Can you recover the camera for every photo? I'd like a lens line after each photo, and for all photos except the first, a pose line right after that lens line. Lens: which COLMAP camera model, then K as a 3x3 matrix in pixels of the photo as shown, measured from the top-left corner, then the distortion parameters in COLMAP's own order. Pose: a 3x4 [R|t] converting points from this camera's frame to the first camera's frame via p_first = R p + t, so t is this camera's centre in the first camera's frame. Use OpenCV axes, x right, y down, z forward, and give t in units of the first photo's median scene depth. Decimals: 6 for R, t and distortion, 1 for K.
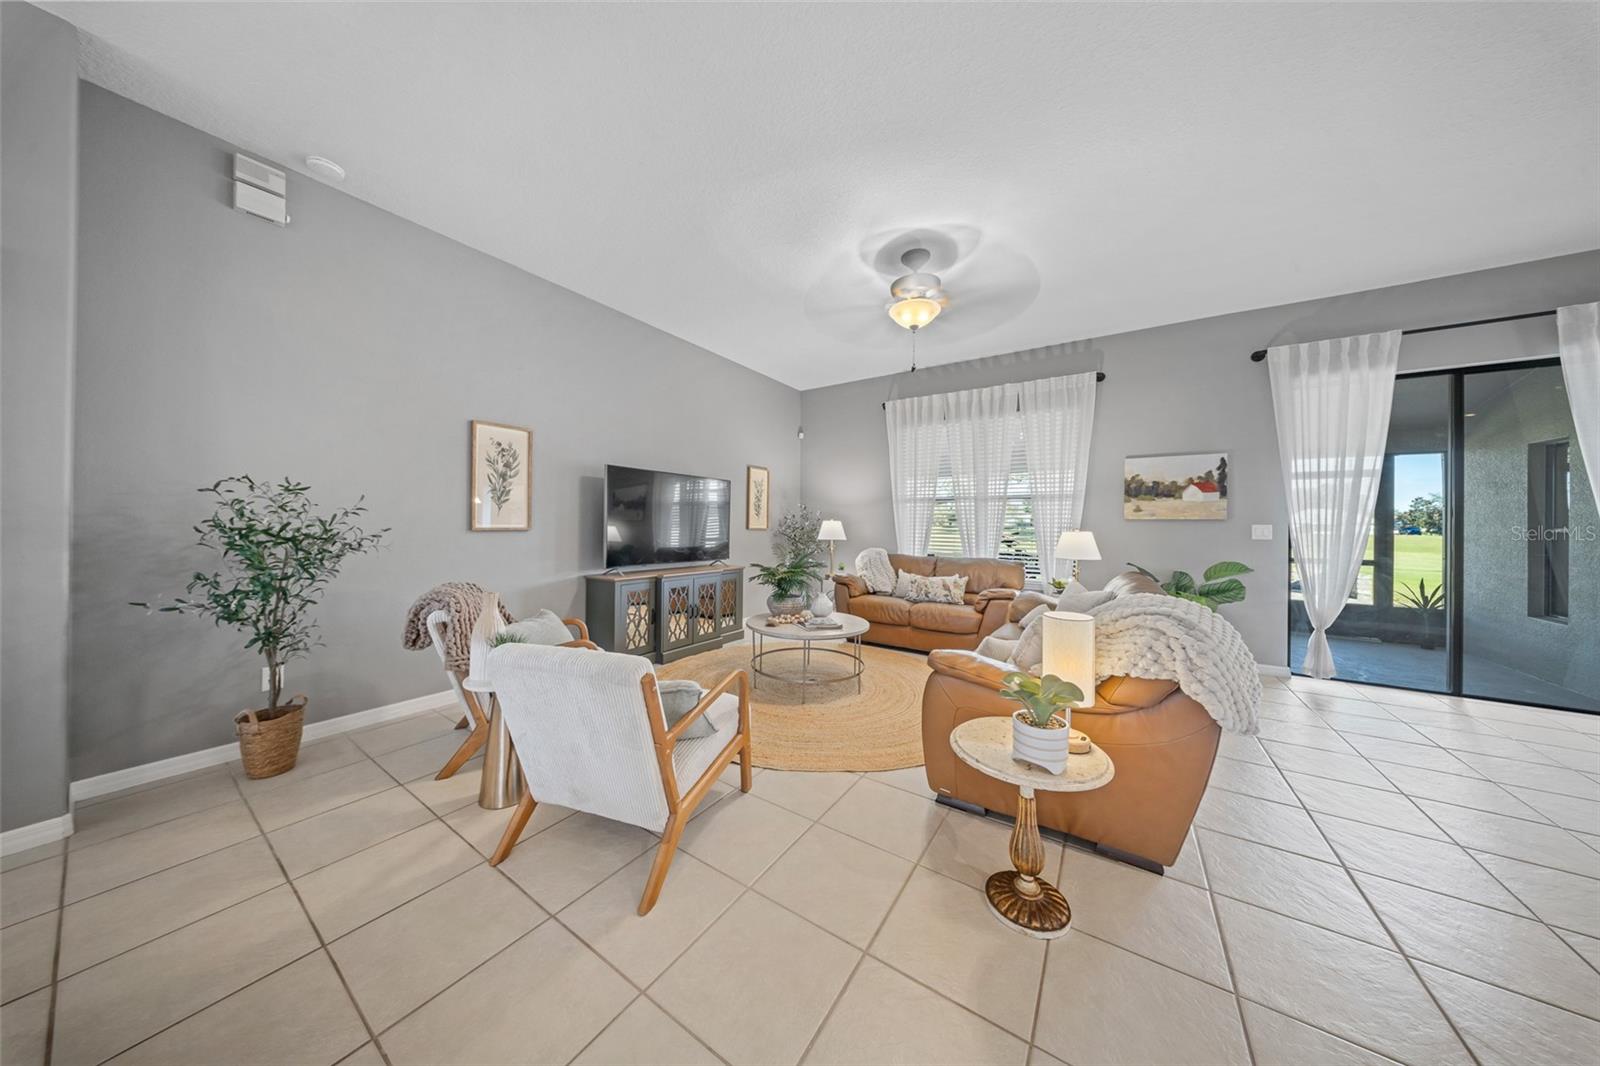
lens RADIAL K [[475.1, 0, 793.7], [0, 475.1, 522.7], [0, 0, 1]] dist [-0.000630, -0.000097]
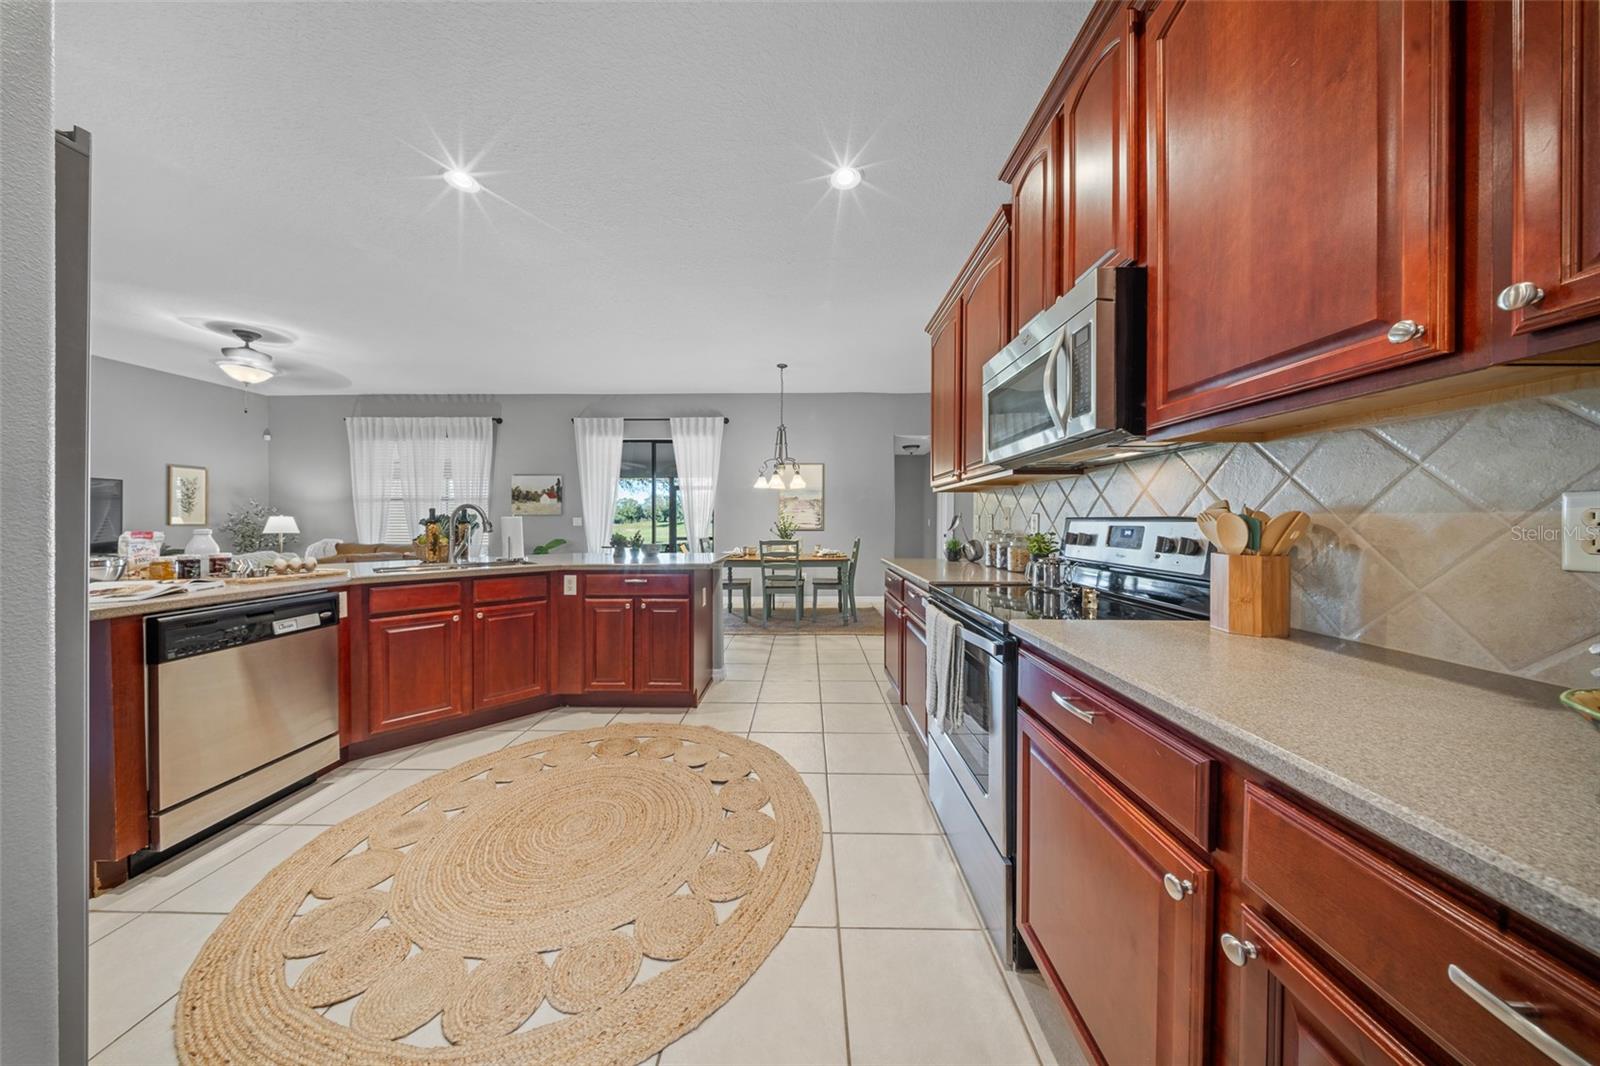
lens RADIAL K [[475.1, 0, 786.5], [0, 475.1, 522.1], [0, 0, 1]] dist [-0.000630, -0.000097]
pose [[0.836376, -0.012065, 0.548023, 0.622974], [0.005604, 0.999894, 0.013461, 0.001370], [-0.548127, -0.008187, 0.836355, -0.828677]]
